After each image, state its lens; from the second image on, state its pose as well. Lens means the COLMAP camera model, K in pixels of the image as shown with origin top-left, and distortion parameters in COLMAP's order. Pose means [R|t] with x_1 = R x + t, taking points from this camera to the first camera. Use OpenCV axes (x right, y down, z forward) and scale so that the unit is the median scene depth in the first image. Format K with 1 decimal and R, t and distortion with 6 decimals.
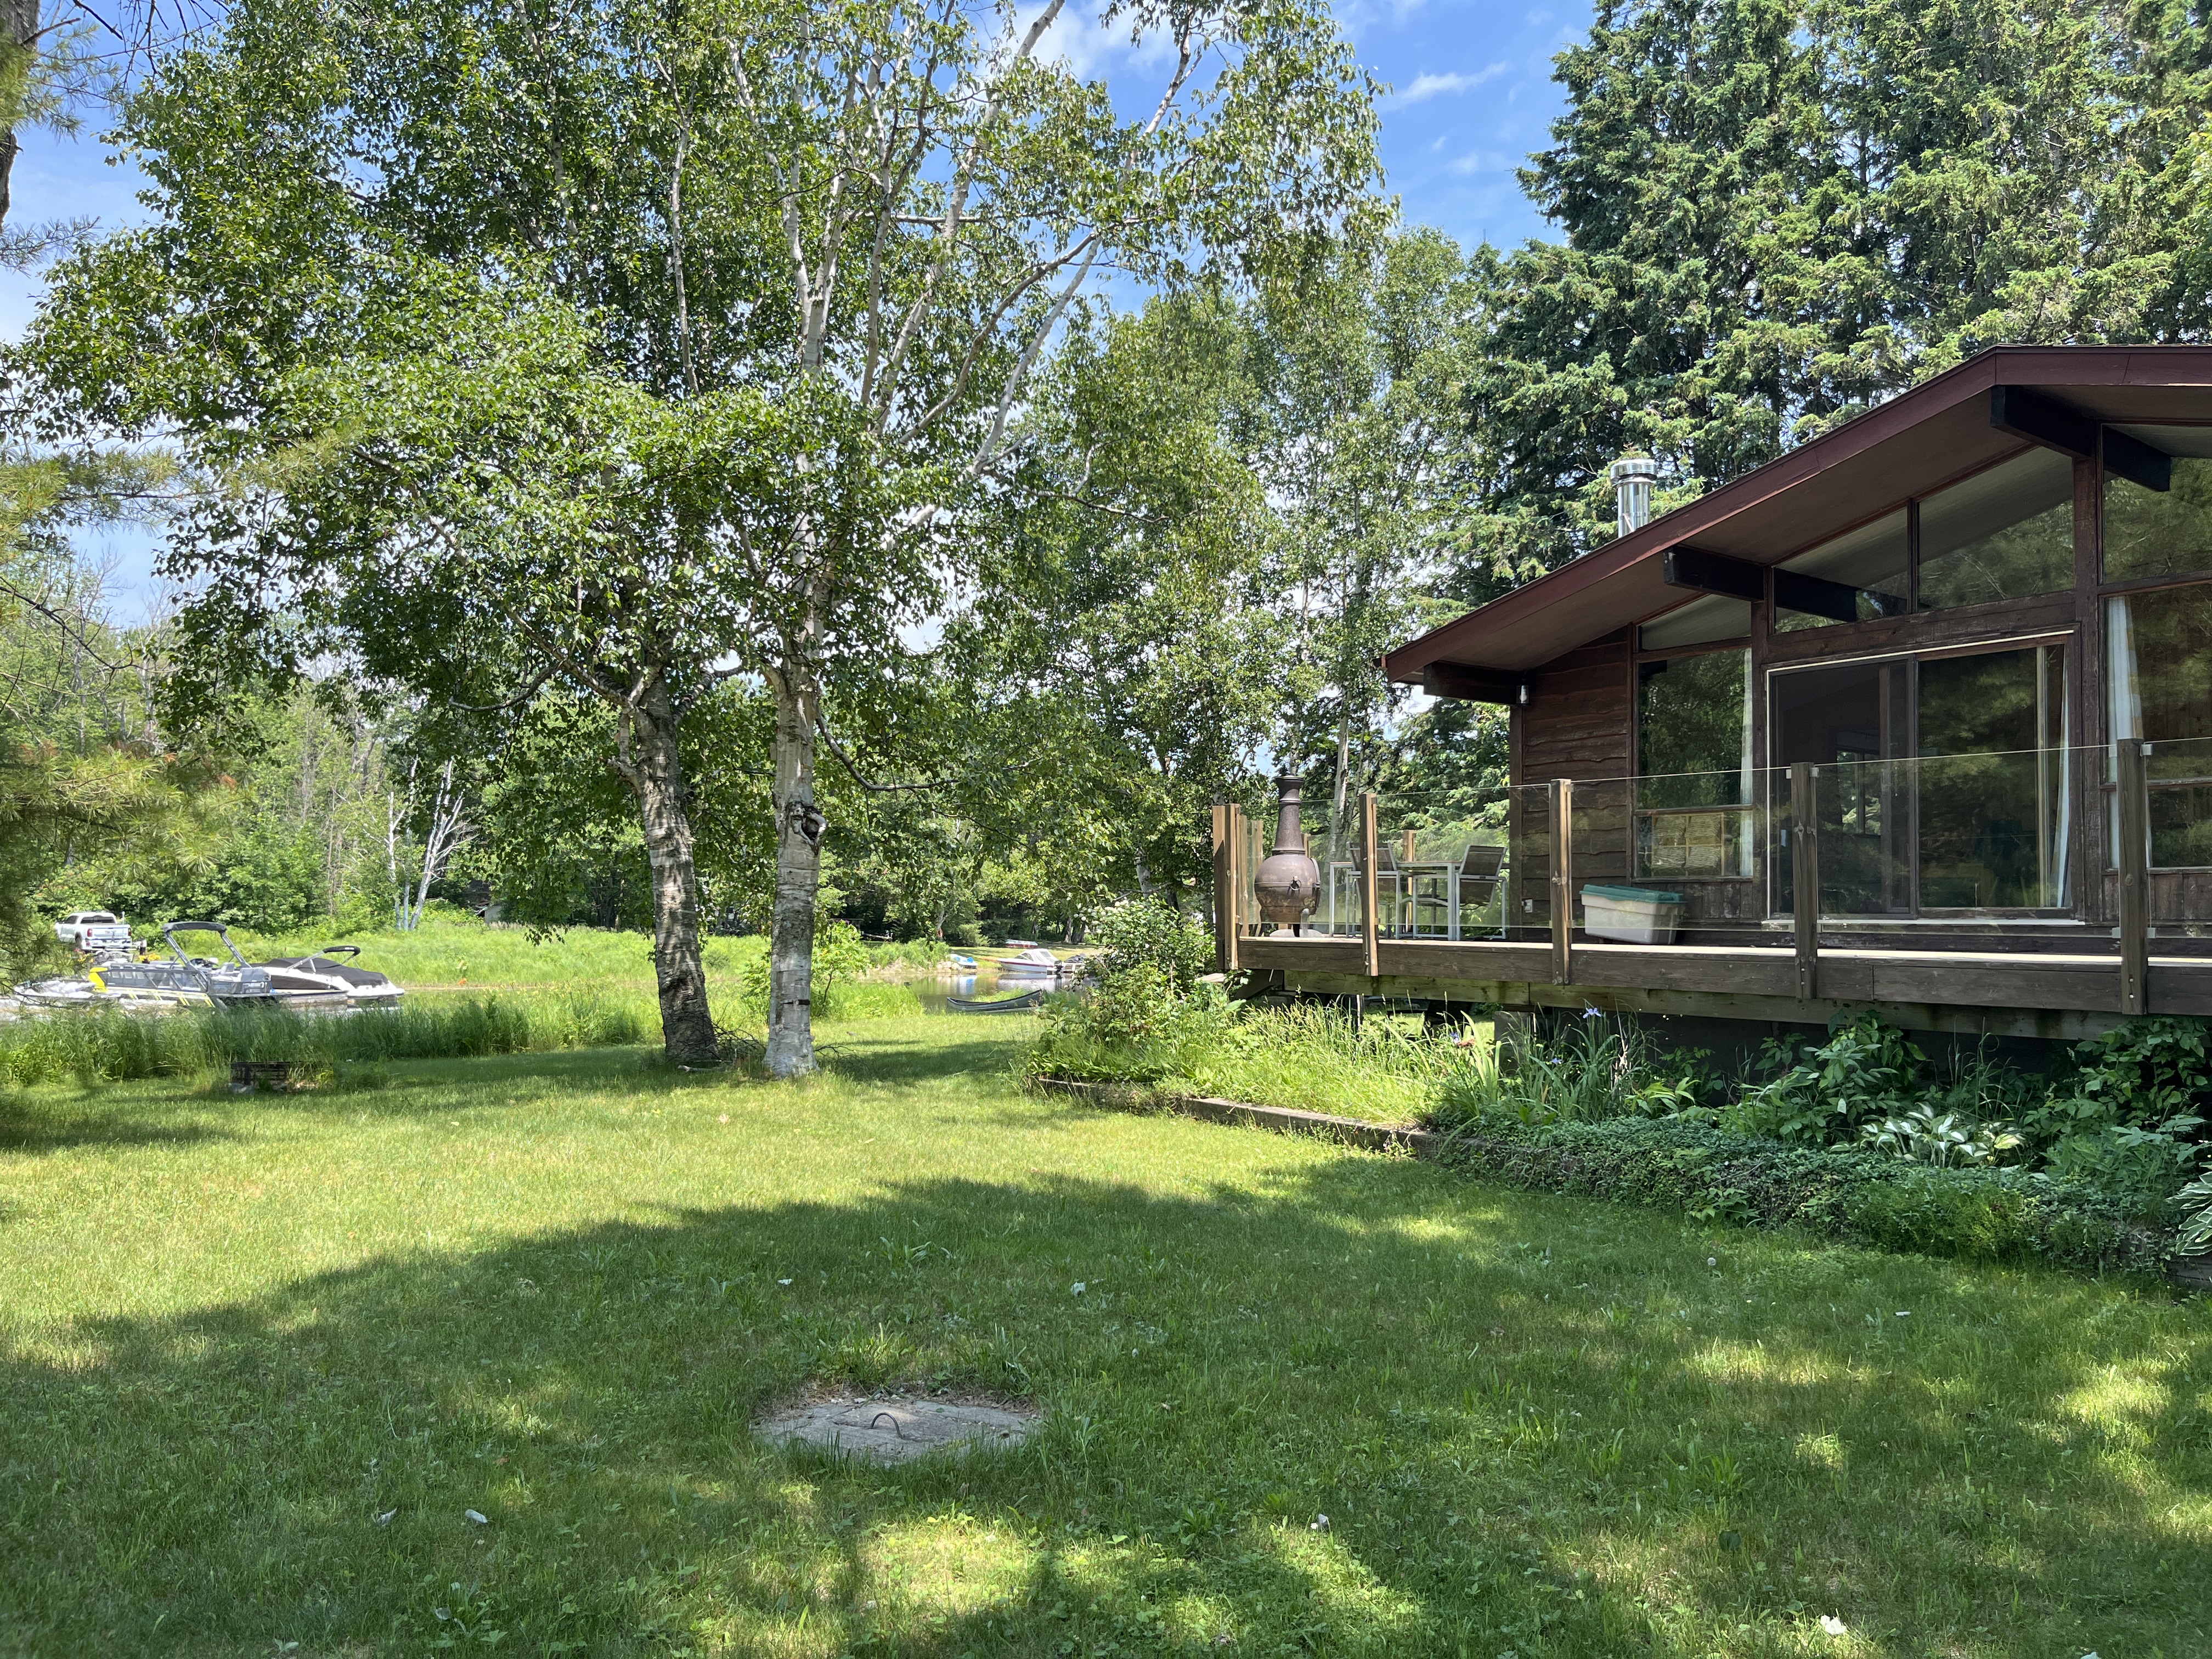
lens RADIAL K [[1672.0, 0, 1133.0], [0, 1672.0, 839.3], [0, 0, 1]] dist [0.052034, -0.057599]
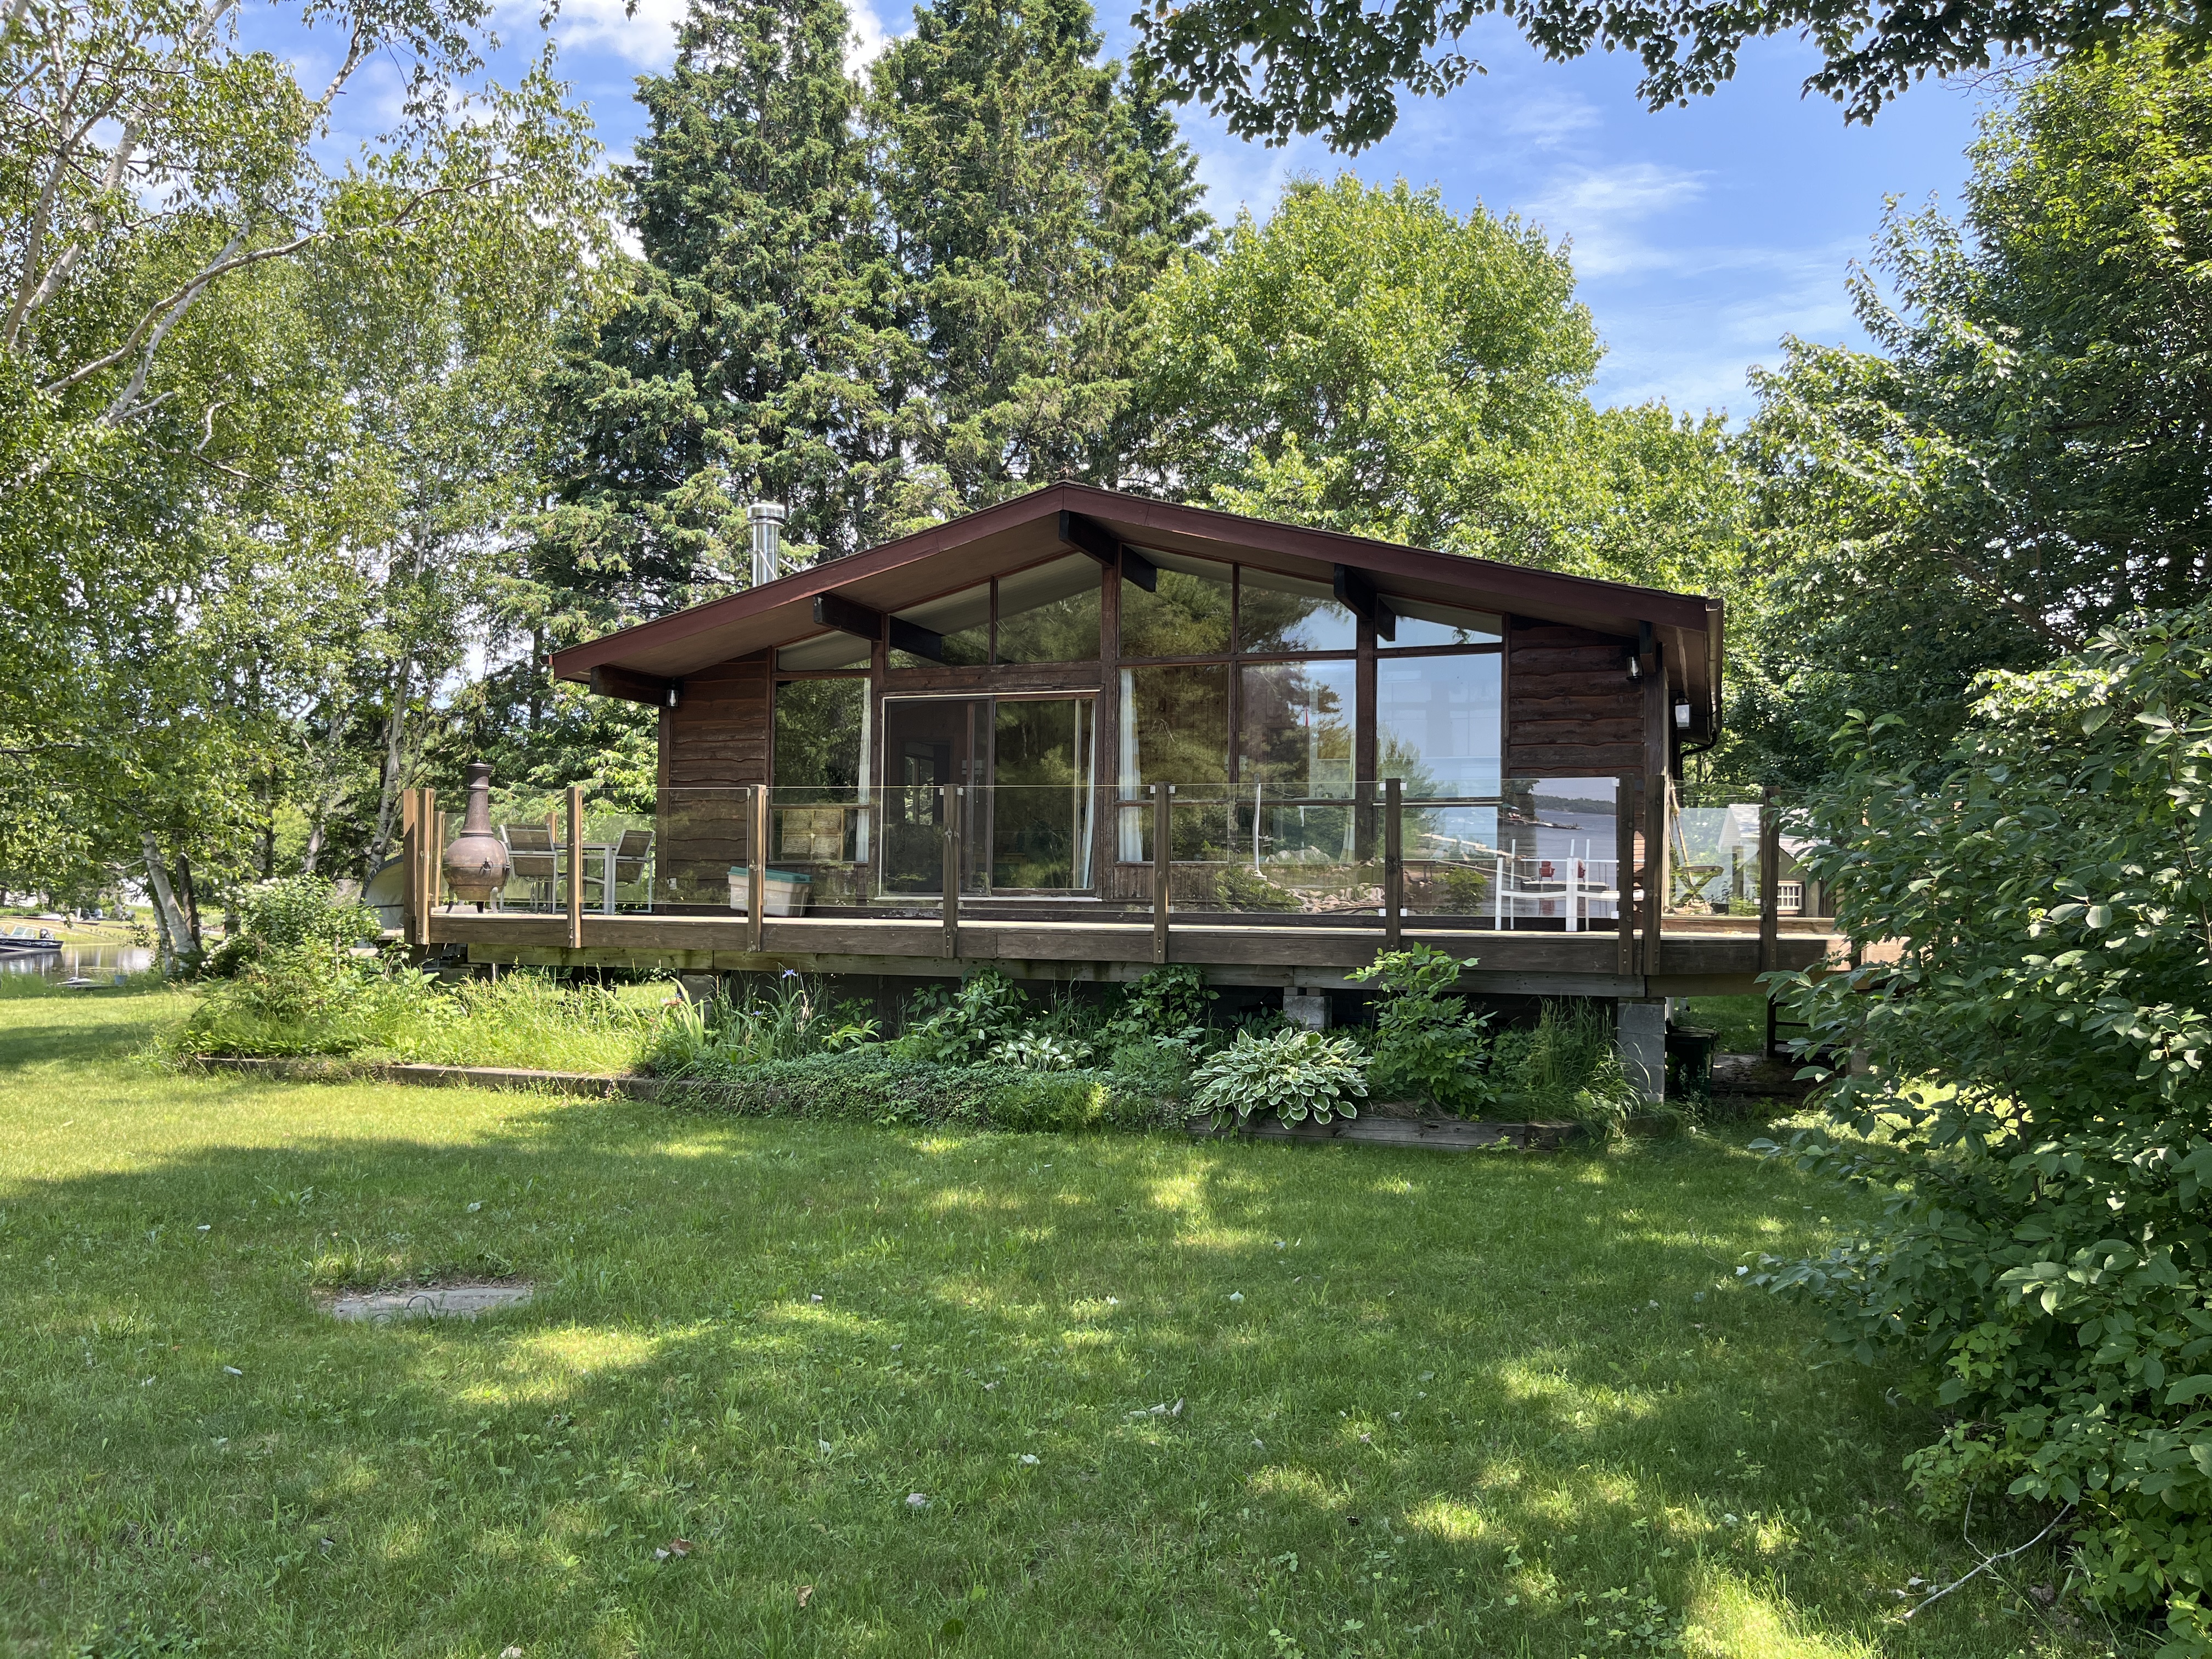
lens RADIAL K [[1664.5, 0, 1118.3], [0, 1664.5, 835.0], [0, 0, 1]] dist [0.059512, -0.090193]
pose [[0.835155, 0.020142, 0.549646, -0.139451], [-0.029506, 0.999531, 0.008205, -0.011949], [-0.549222, -0.023071, 0.835358, -0.118271]]
